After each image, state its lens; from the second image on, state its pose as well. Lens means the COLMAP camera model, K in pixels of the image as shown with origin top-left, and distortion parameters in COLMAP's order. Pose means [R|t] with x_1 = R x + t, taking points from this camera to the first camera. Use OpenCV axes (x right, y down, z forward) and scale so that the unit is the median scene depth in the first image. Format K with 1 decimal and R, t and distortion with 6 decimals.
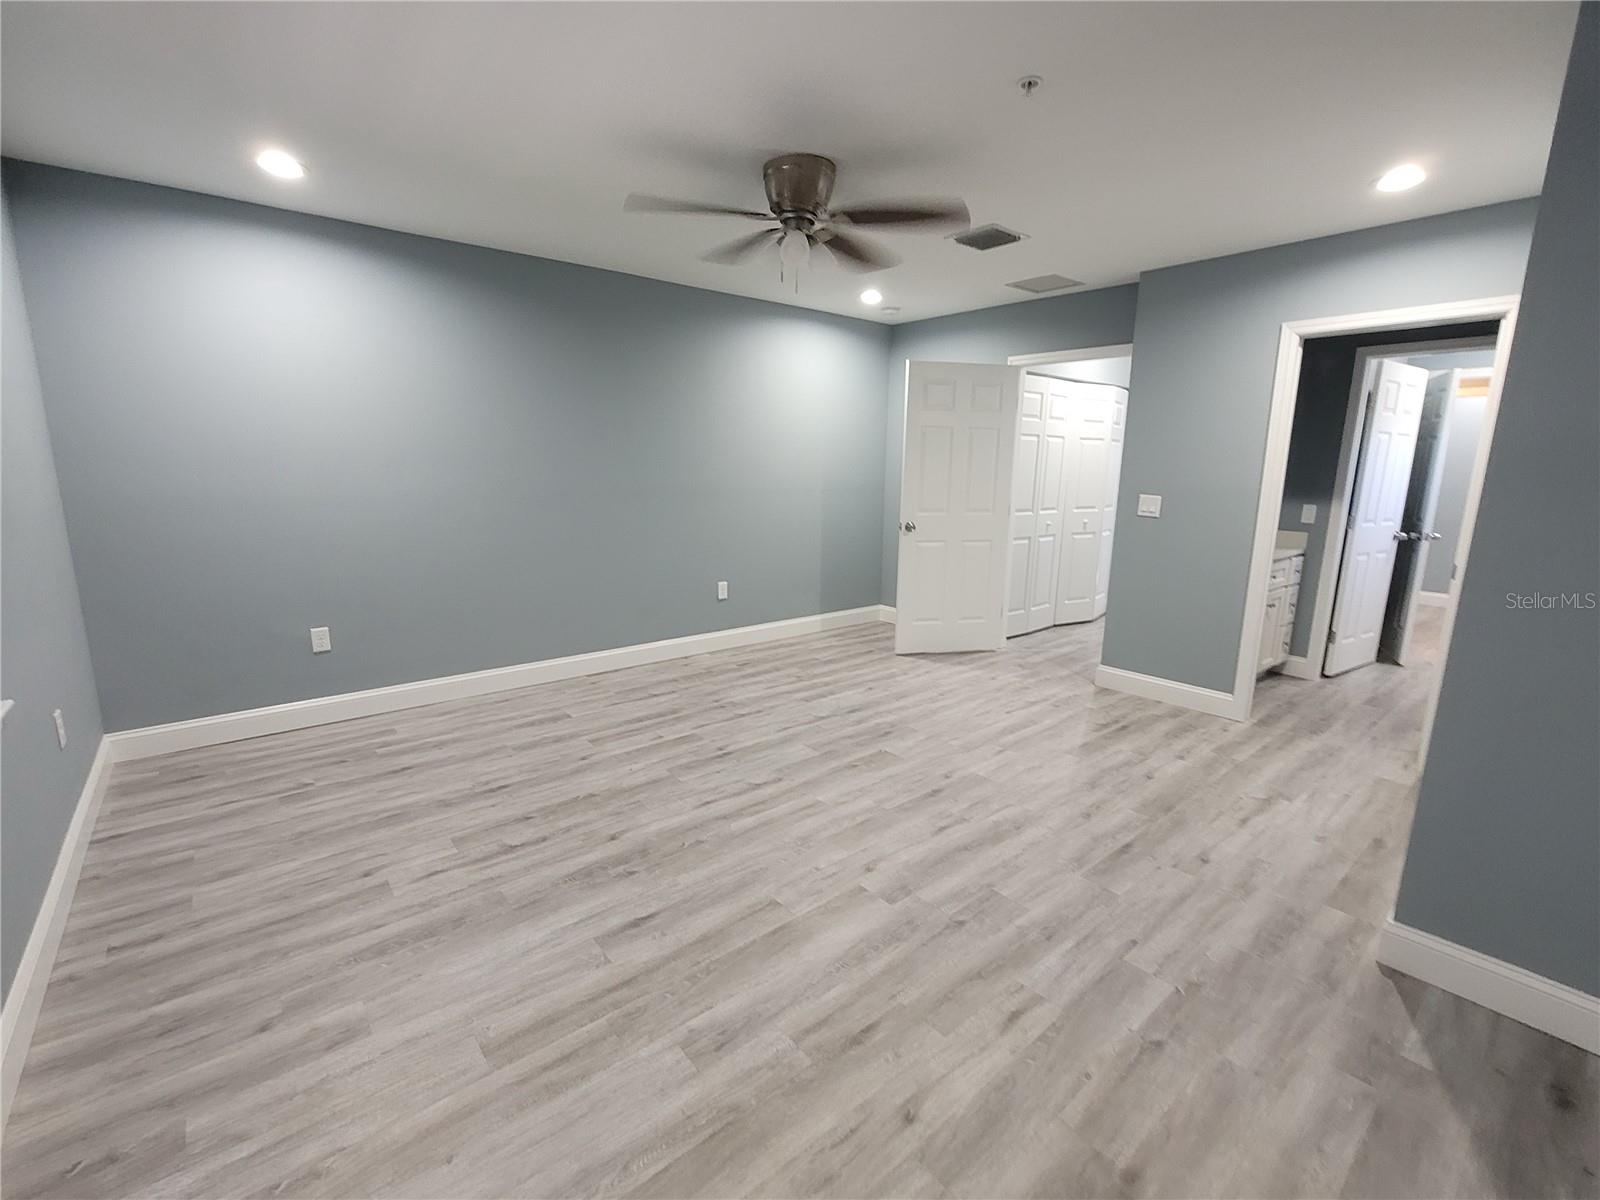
lens RADIAL K [[708.4, 0, 805.1], [0, 708.4, 596.8], [0, 0, 1]] dist [-0.011706, 0.003819]
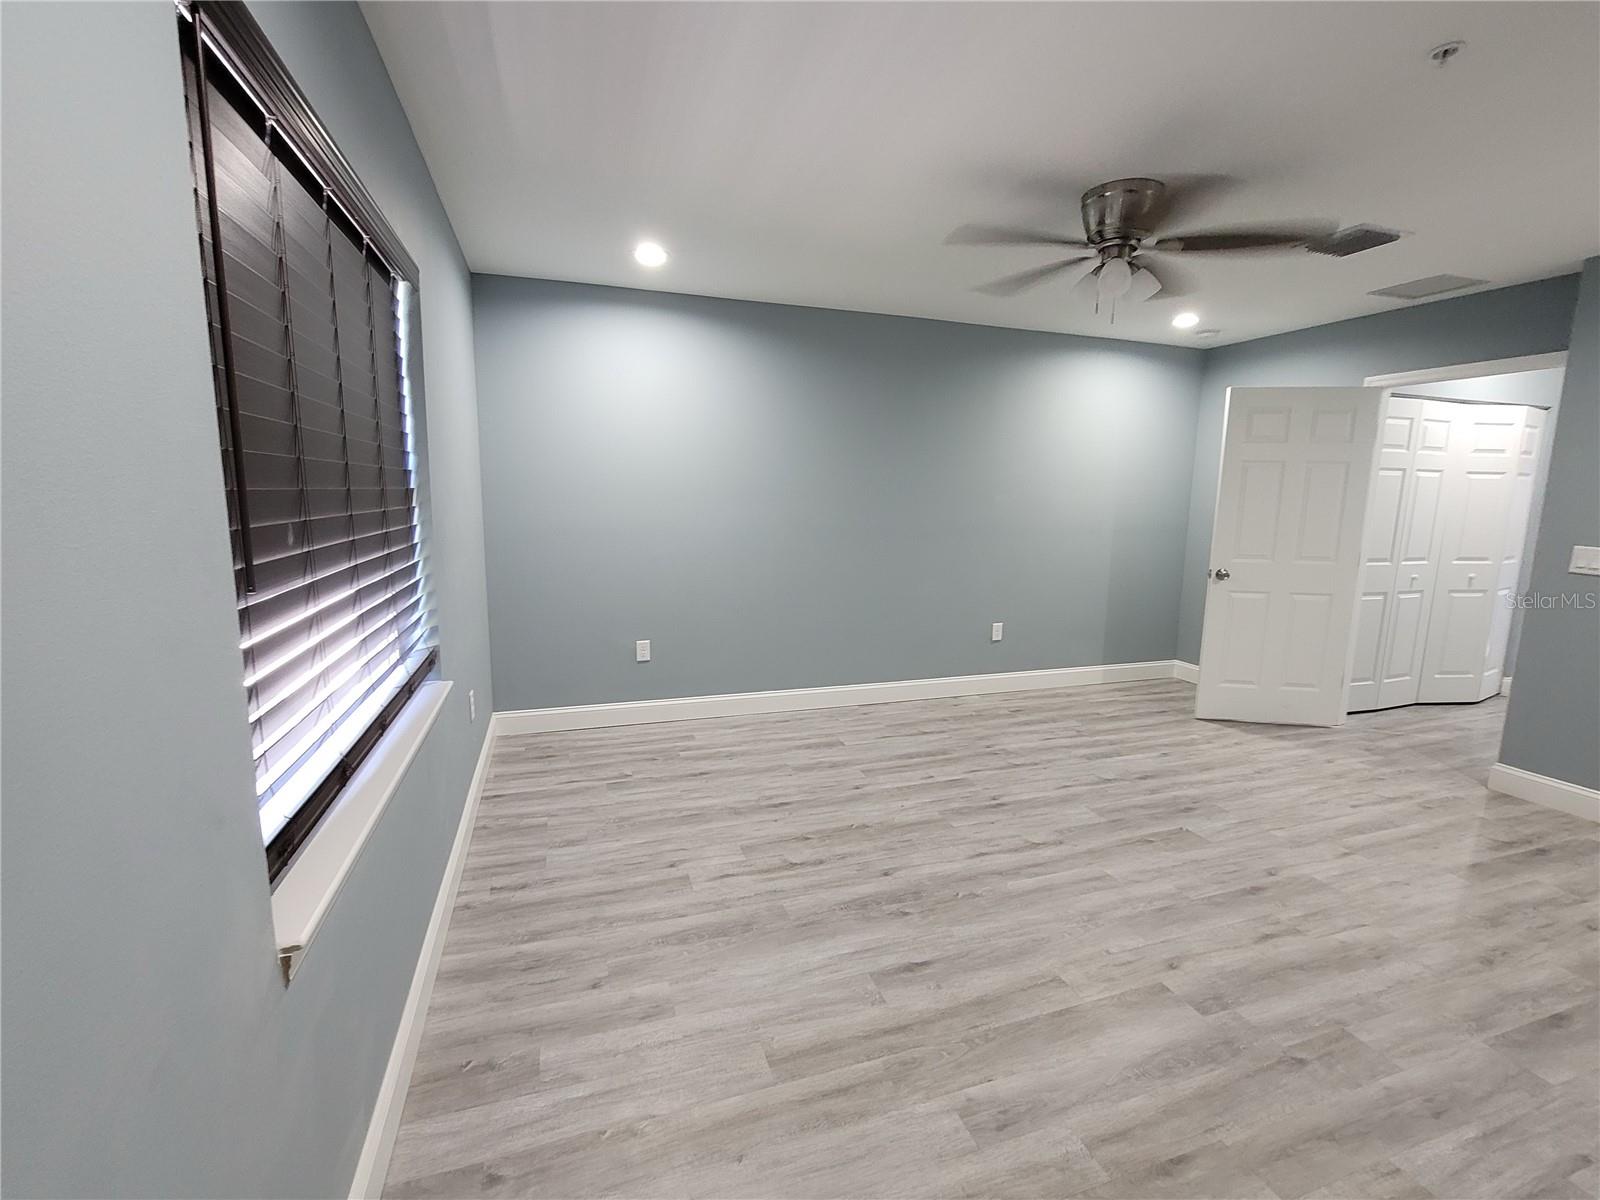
lens RADIAL K [[708.4, 0, 797.1], [0, 708.4, 595.5], [0, 0, 1]] dist [-0.011706, 0.003819]
pose [[0.931255, 0.052405, -0.360579, -0.042793], [-0.070741, 0.996777, -0.037835, -0.004247], [0.357434, 0.060742, 0.931961, -0.002717]]
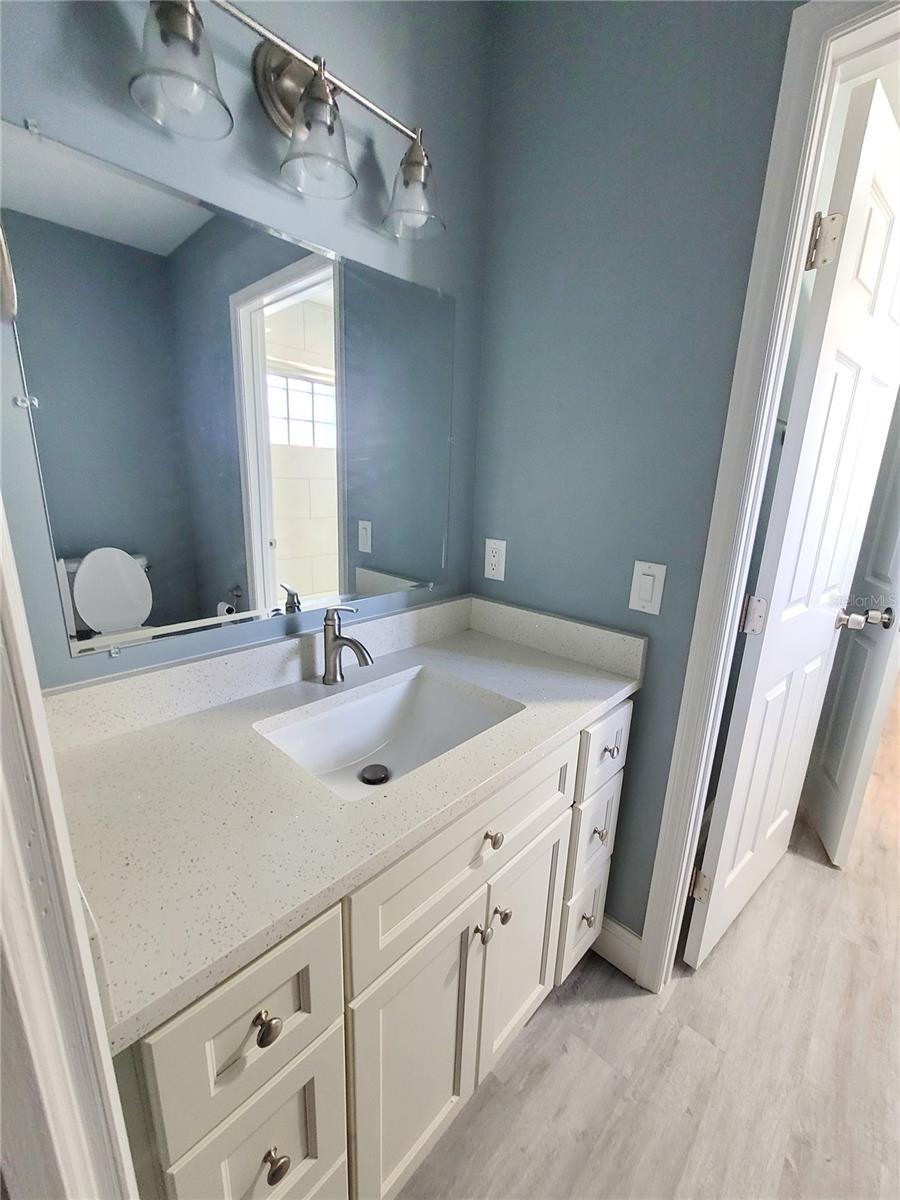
lens RADIAL K [[487.3, 0, 452.3], [0, 487.3, 602.3], [0, 0, 1]] dist [-0.001282, -0.000046]
pose [[0.993312, -0.013906, 0.114618, 0.993370], [0.007387, 0.998341, 0.057098, -0.212020], [-0.115222, -0.055869, 0.991767, 1.289429]]
